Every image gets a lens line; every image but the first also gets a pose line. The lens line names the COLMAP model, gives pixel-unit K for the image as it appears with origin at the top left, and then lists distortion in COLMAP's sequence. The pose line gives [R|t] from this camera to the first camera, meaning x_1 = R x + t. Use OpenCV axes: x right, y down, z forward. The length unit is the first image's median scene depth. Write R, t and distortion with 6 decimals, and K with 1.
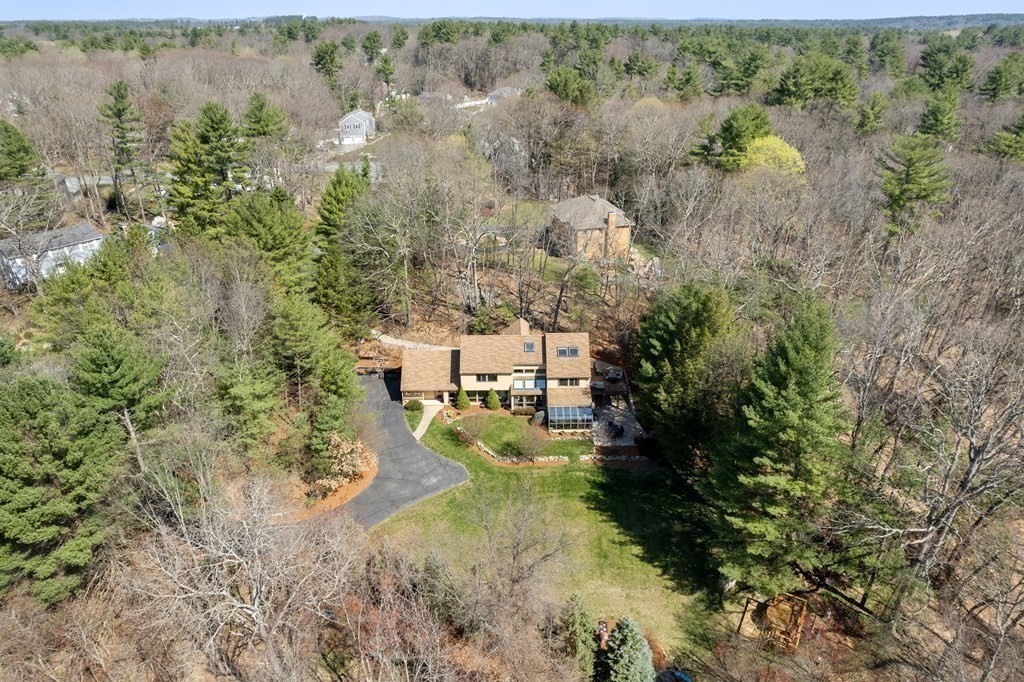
lens RADIAL K [[663.6, 0, 512.0], [0, 663.6, 341.0], [0, 0, 1]] dist [-0.001431, 0.002834]
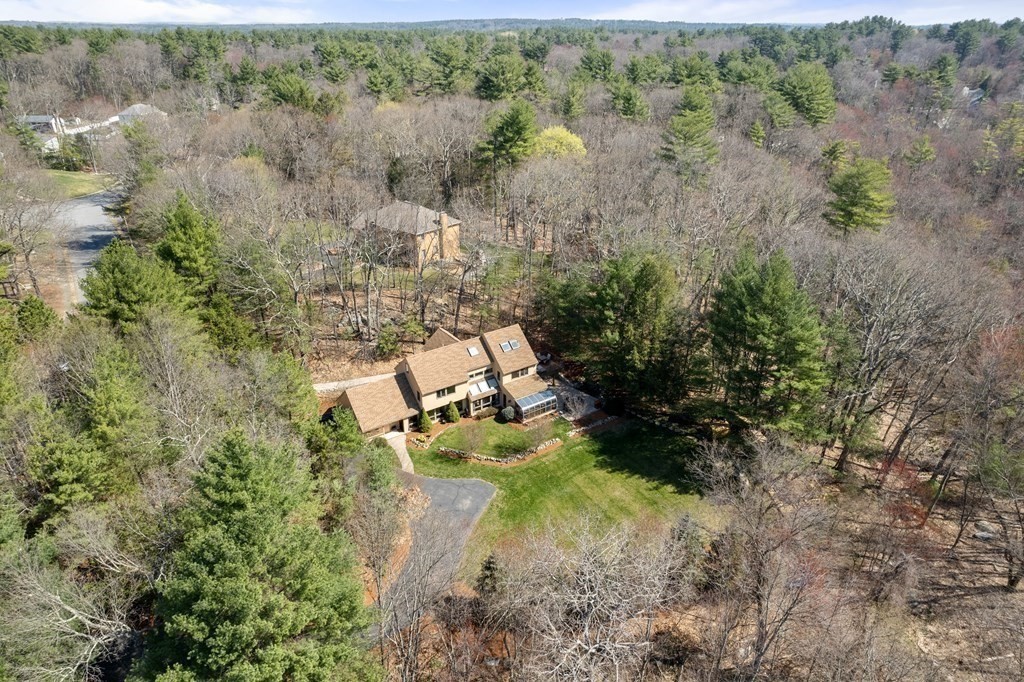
lens RADIAL K [[663.6, 0, 512.0], [0, 663.6, 341.0], [0, 0, 1]] dist [-0.001431, 0.002834]
pose [[0.831698, -0.244783, 0.498358, -0.425022], [0.246899, 0.966996, 0.062924, -0.054410], [-0.497313, 0.070710, 0.864685, 0.099060]]
